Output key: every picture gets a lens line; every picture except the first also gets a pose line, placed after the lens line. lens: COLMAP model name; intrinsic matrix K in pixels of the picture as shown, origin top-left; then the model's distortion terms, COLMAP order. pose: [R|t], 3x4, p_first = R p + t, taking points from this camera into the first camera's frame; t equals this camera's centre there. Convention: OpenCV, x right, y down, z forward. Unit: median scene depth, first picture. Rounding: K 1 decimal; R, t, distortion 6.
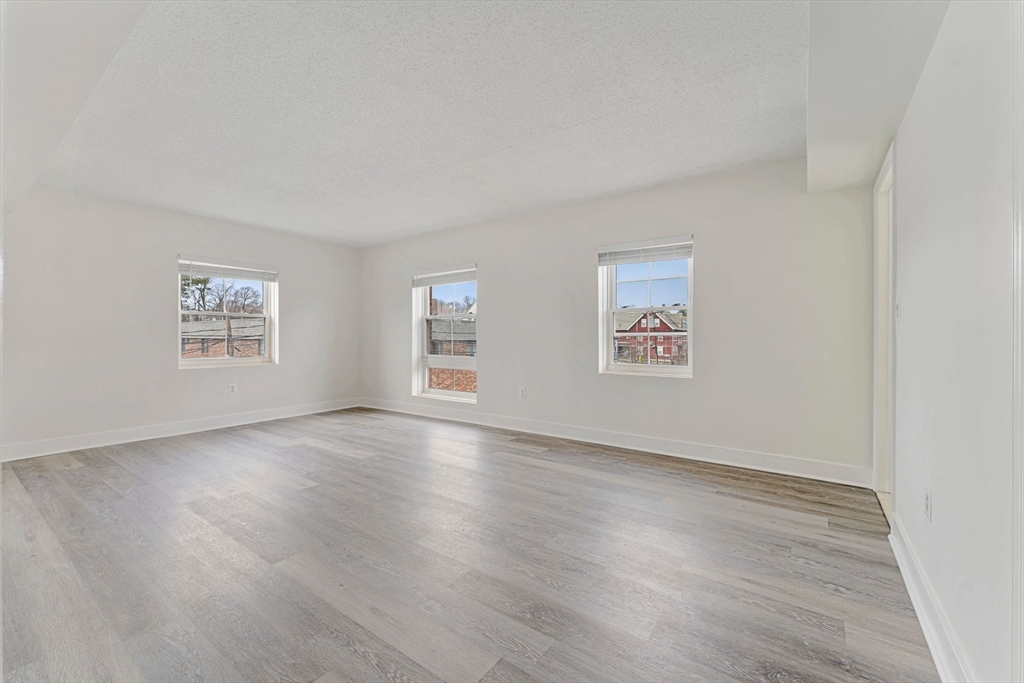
lens RADIAL K [[416.1, 0, 509.4], [0, 416.1, 341.4], [0, 0, 1]] dist [-0.007866, -0.000165]
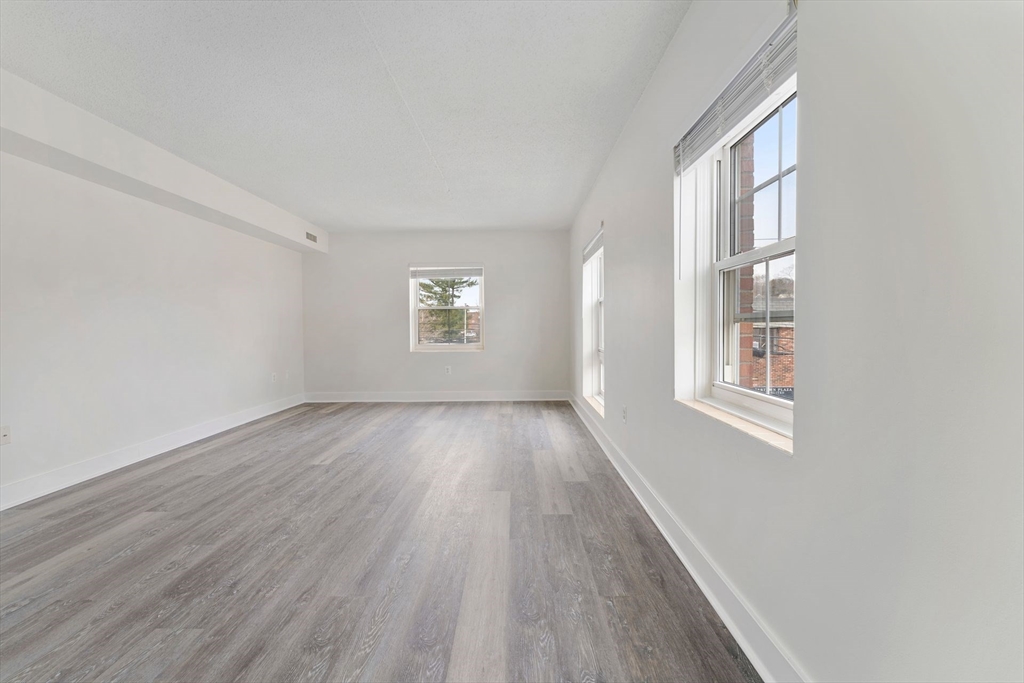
lens RADIAL K [[416.1, 0, 509.2], [0, 416.1, 335.1], [0, 0, 1]] dist [-0.007866, -0.000165]
pose [[0.569372, 0.012091, -0.821991, 0.565901], [-0.000060, 0.999892, 0.014666, -0.006510], [0.822080, -0.008301, 0.569311, 0.632829]]
